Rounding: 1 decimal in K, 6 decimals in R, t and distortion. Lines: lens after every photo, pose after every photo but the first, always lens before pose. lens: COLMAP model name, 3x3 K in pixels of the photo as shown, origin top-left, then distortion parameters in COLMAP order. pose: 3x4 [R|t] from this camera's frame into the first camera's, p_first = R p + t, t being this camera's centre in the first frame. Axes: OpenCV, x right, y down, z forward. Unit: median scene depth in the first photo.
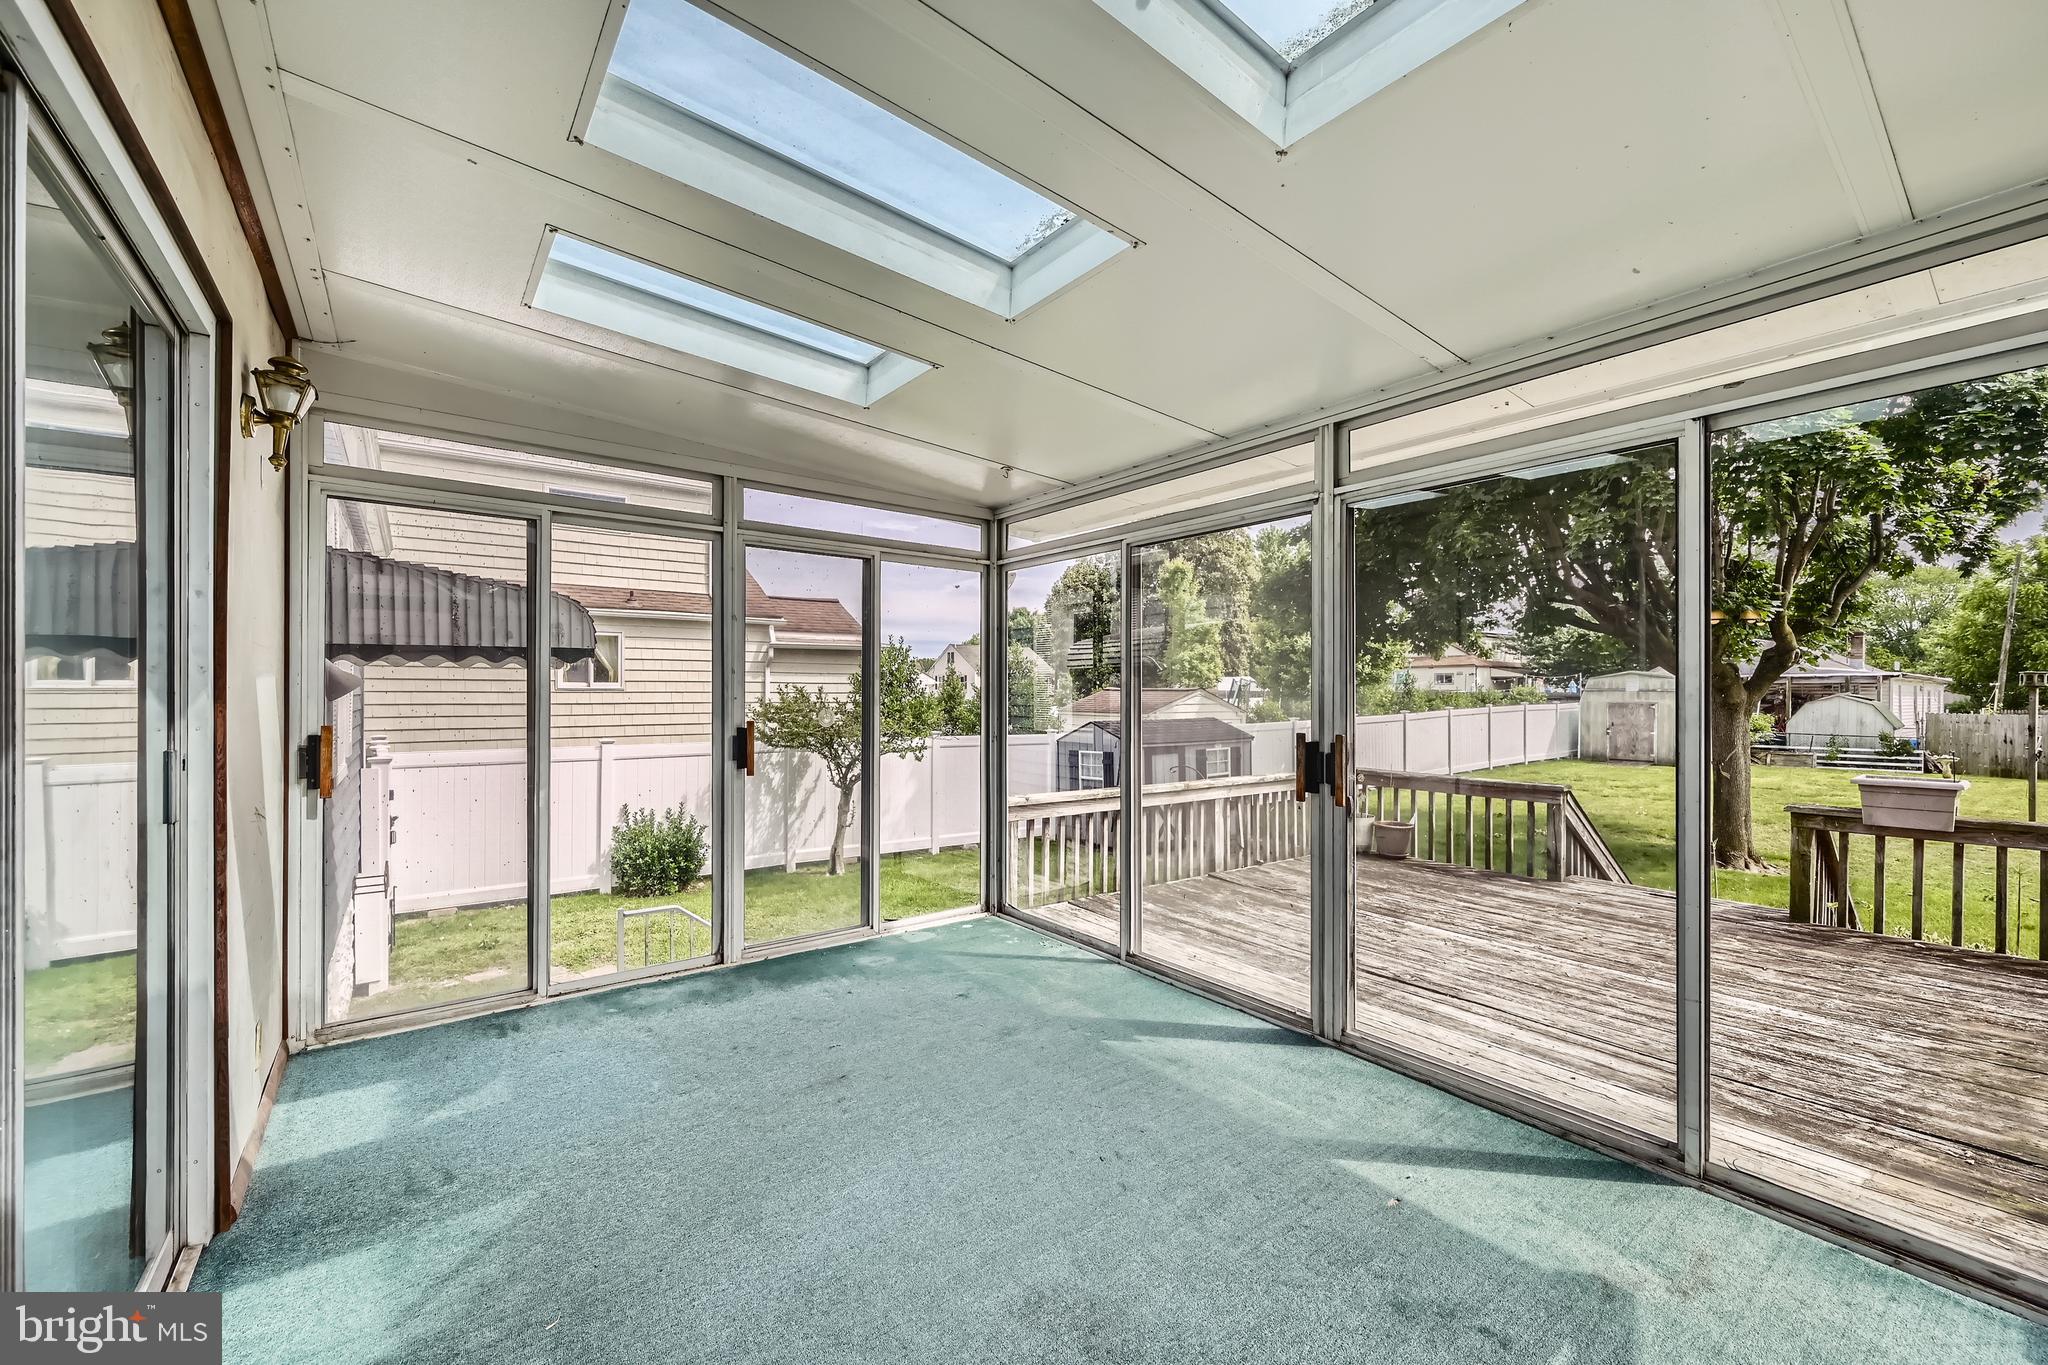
lens RADIAL K [[812.4, 0, 1025.1], [0, 812.4, 687.7], [0, 0, 1]] dist [0.000856, -0.000595]
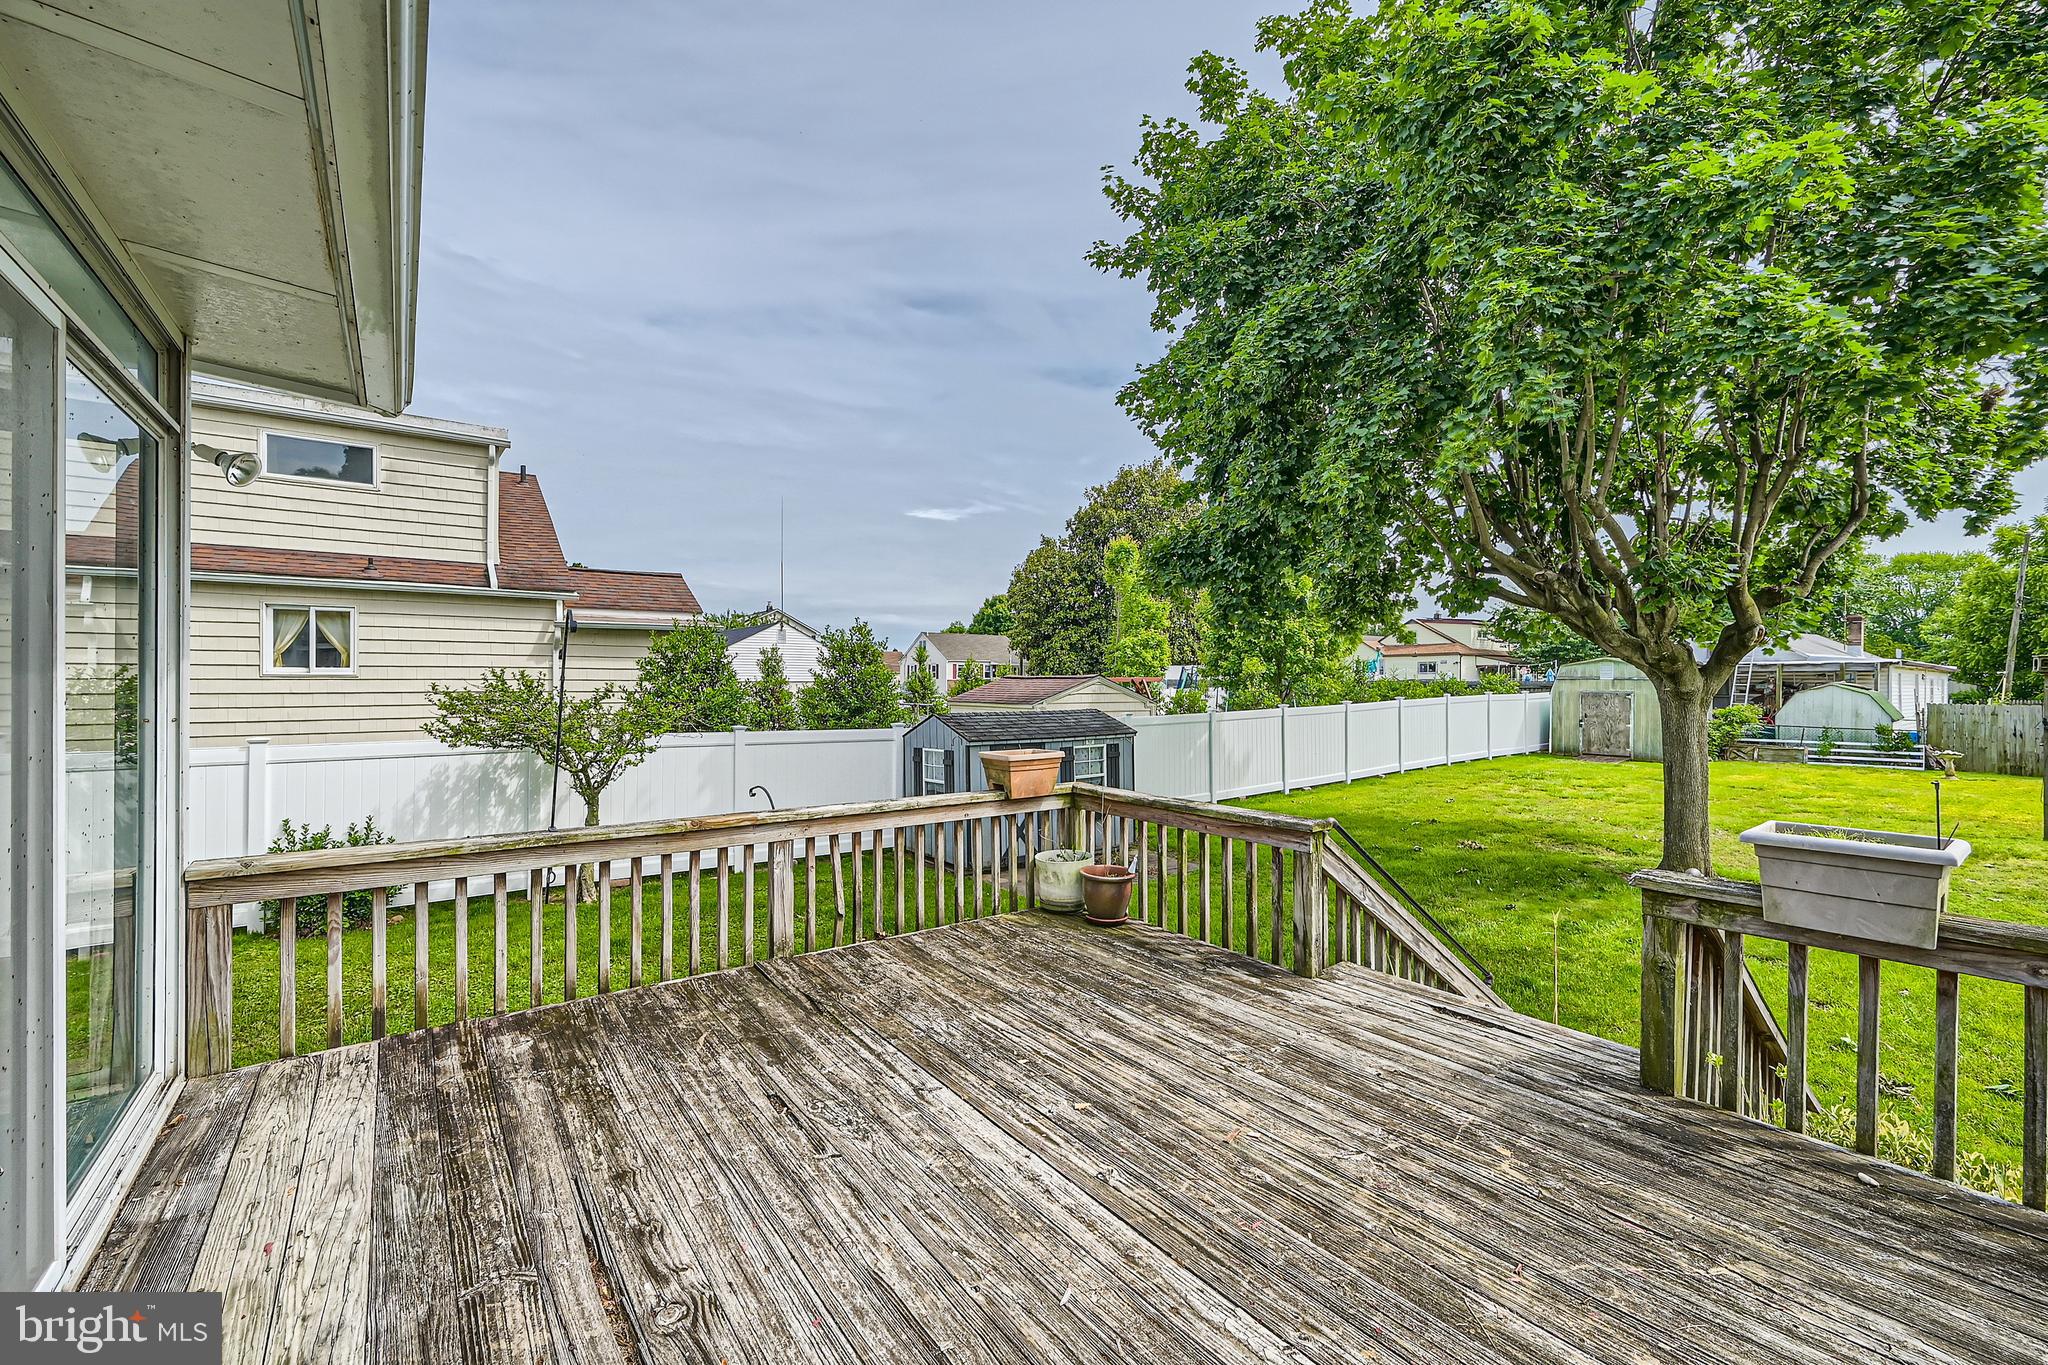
lens RADIAL K [[812.4, 0, 1030.4], [0, 812.4, 681.2], [0, 0, 1]] dist [0.000856, -0.000595]
pose [[1.000000, -0.000300, -0.000266, 0.184896], [0.000301, 0.999993, 0.003765, 0.004141], [0.000264, -0.003766, 0.999993, 0.158250]]
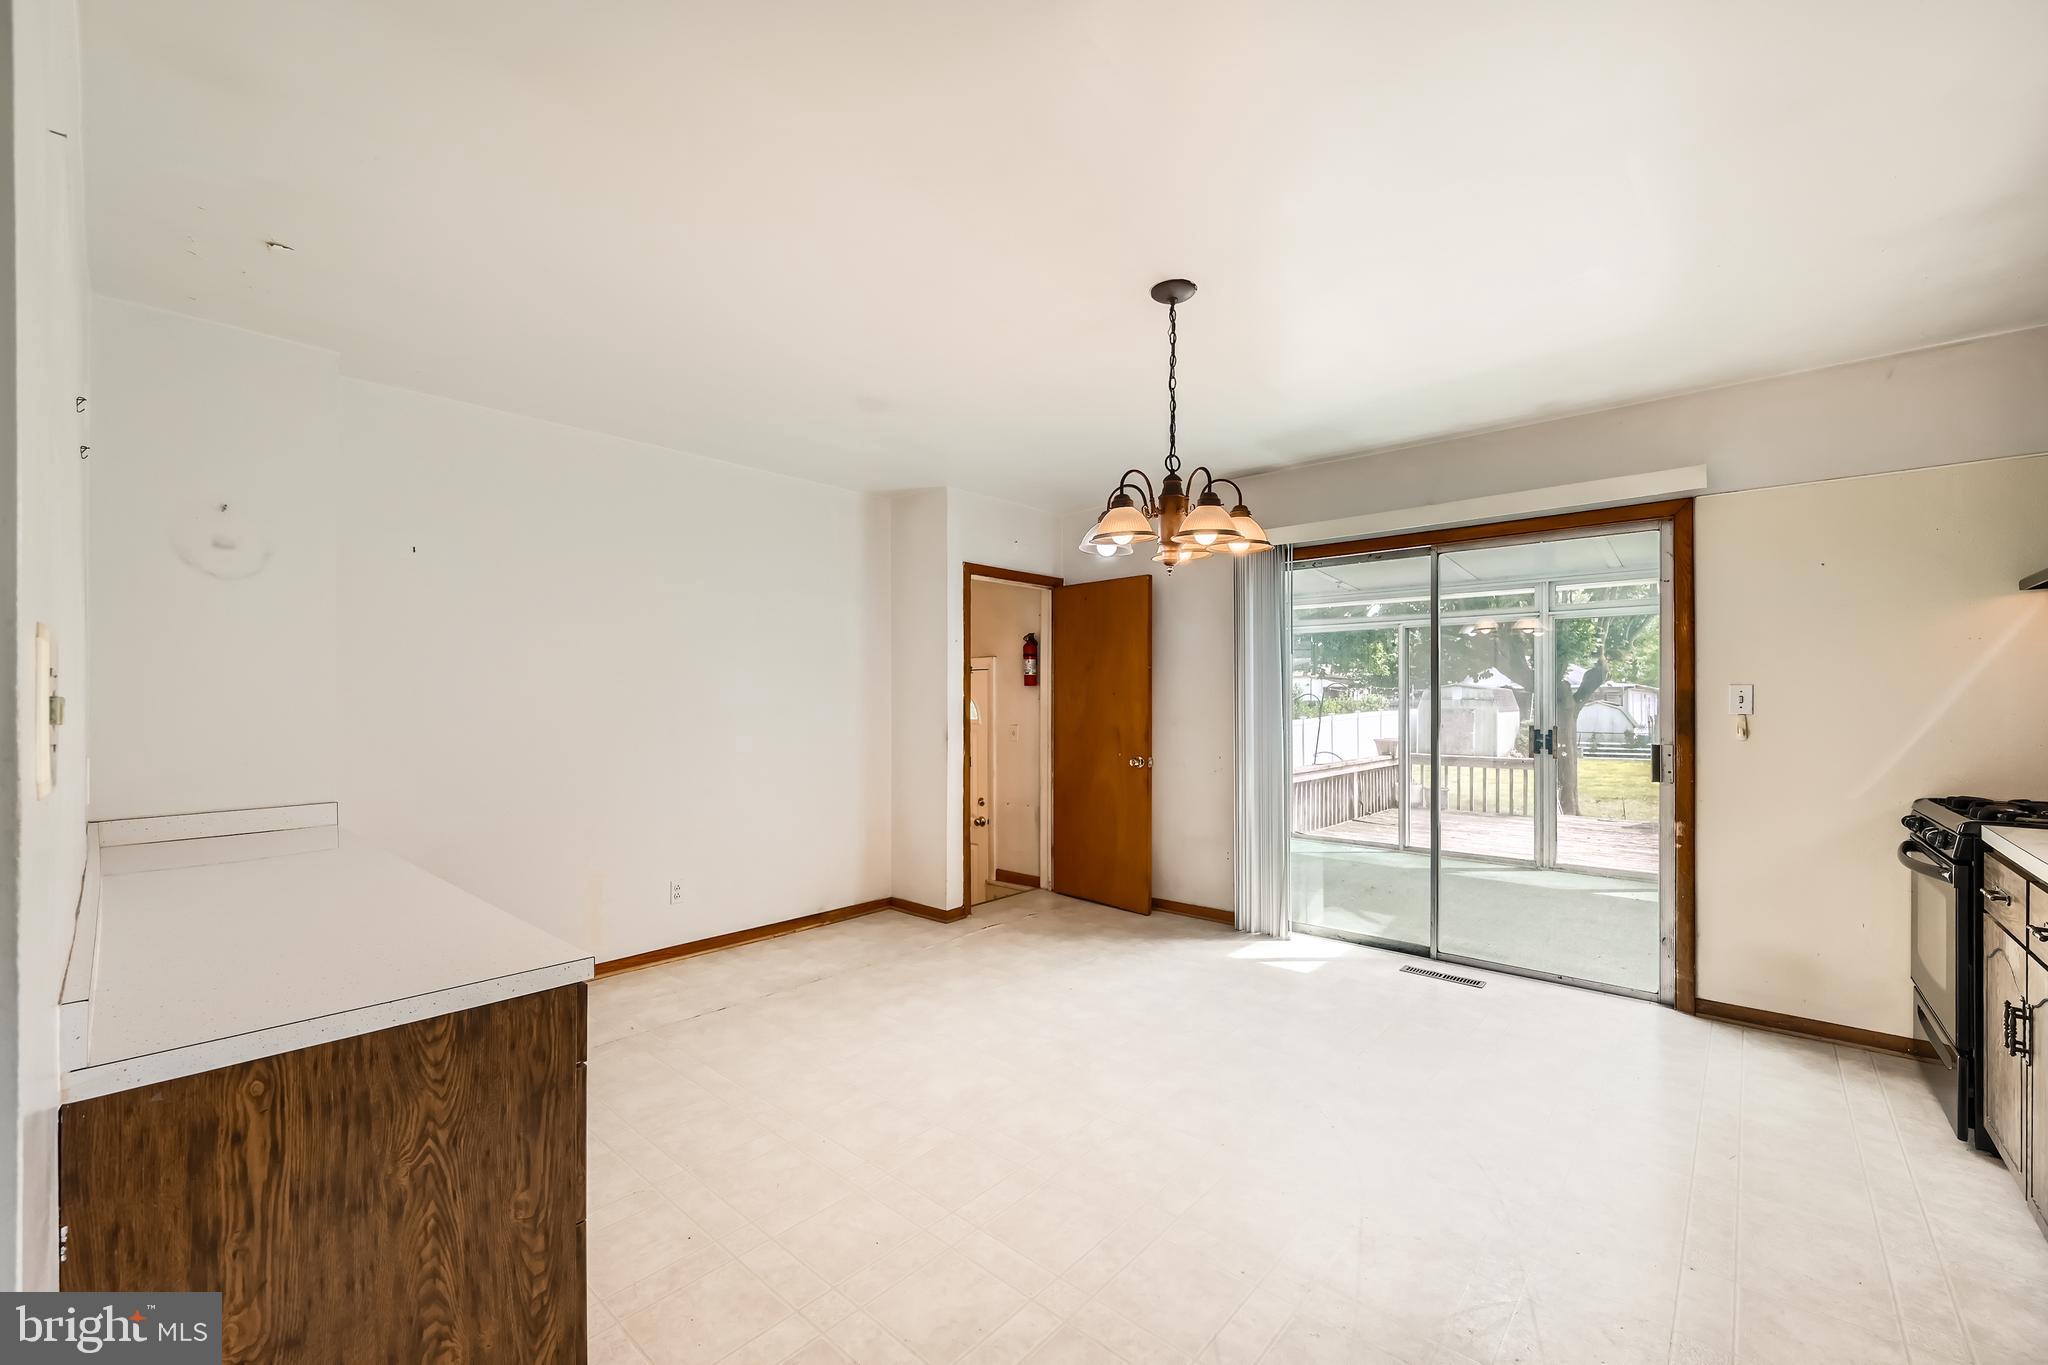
lens RADIAL K [[812.4, 0, 1012.9], [0, 812.4, 701.1], [0, 0, 1]] dist [0.000856, -0.000595]
pose [[0.981813, -0.007484, 0.189704, -0.311819], [0.006976, 0.999970, 0.003343, -0.005290], [-0.189723, -0.001958, 0.981836, -0.185634]]
